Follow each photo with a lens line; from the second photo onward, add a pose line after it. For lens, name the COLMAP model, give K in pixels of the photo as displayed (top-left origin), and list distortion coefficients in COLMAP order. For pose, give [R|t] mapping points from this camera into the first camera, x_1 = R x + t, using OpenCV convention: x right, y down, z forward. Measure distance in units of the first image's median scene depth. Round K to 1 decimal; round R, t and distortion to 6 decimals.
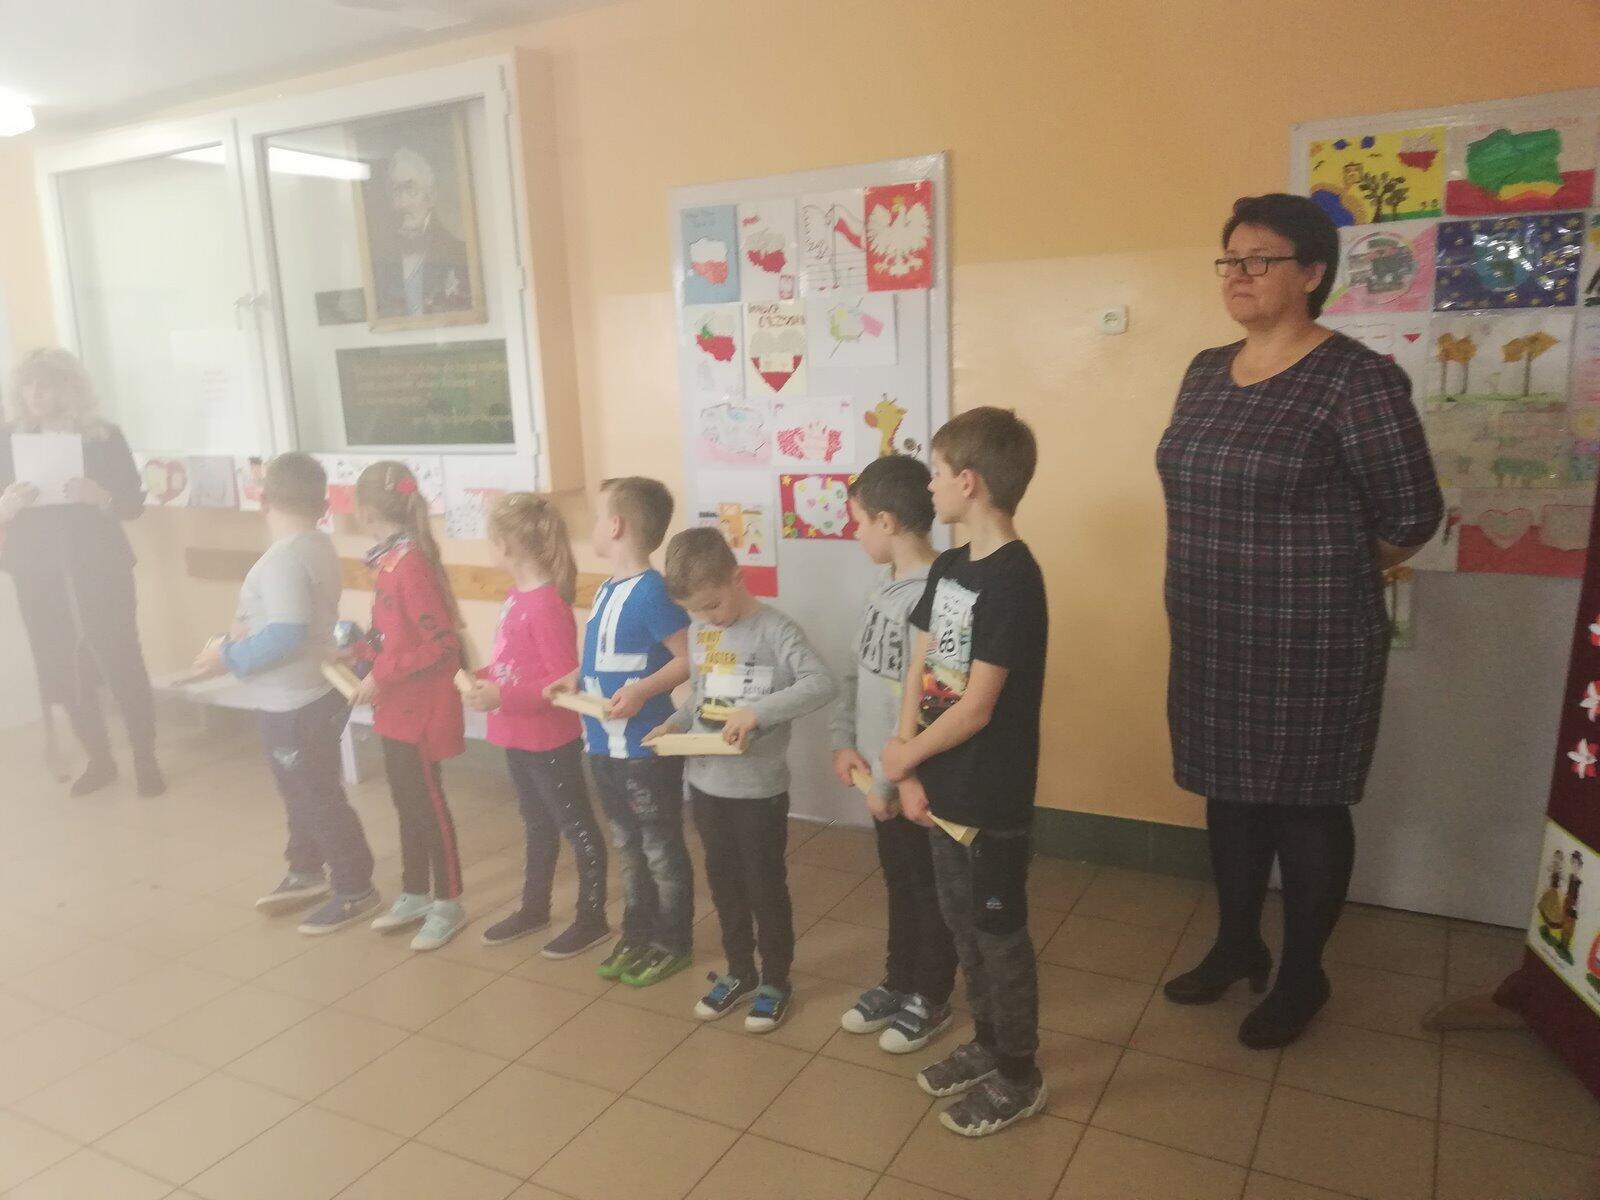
lens RADIAL K [[1209.1, 0, 801.4], [0, 1209.1, 589.9], [0, 0, 1]] dist [0.050956, -0.070435]
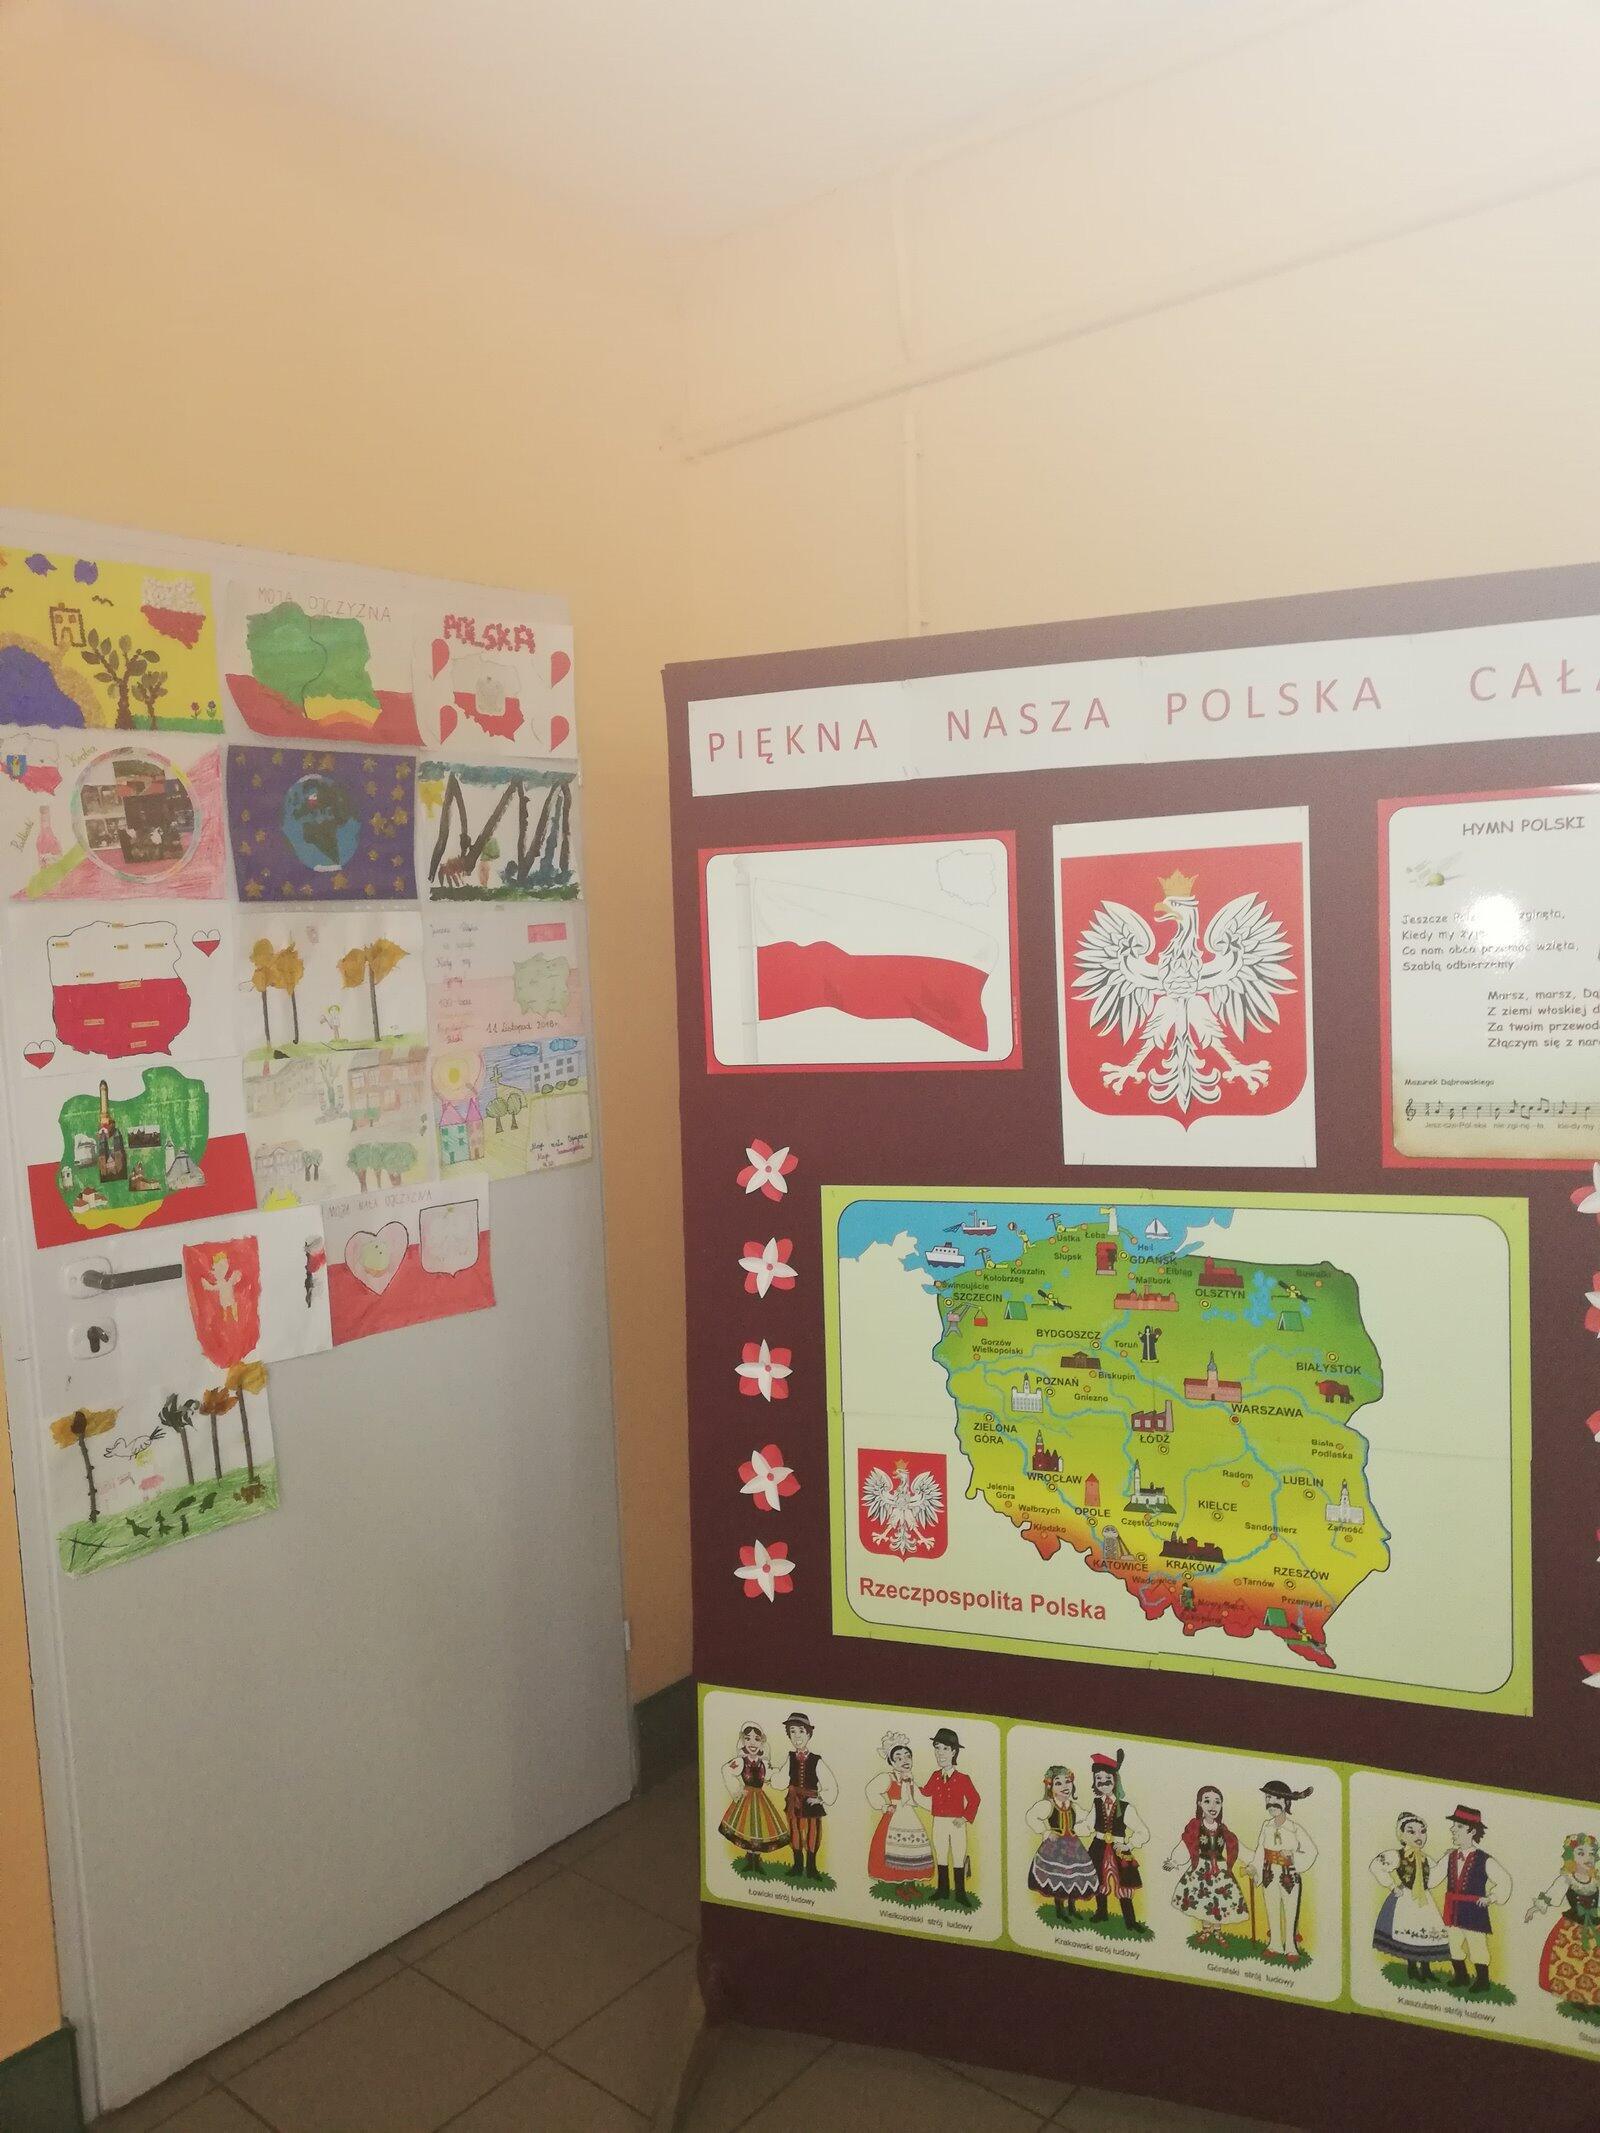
lens RADIAL K [[1611.8, 0, 797.0], [0, 1611.8, 1065.5], [0, 0, 1]] dist [0.050956, -0.070435]
pose [[0.201740, -0.064734, 0.977298, -0.154820], [0.206706, 0.978153, 0.022122, -0.117685], [-0.957379, 0.197550, 0.210713, 0.610617]]
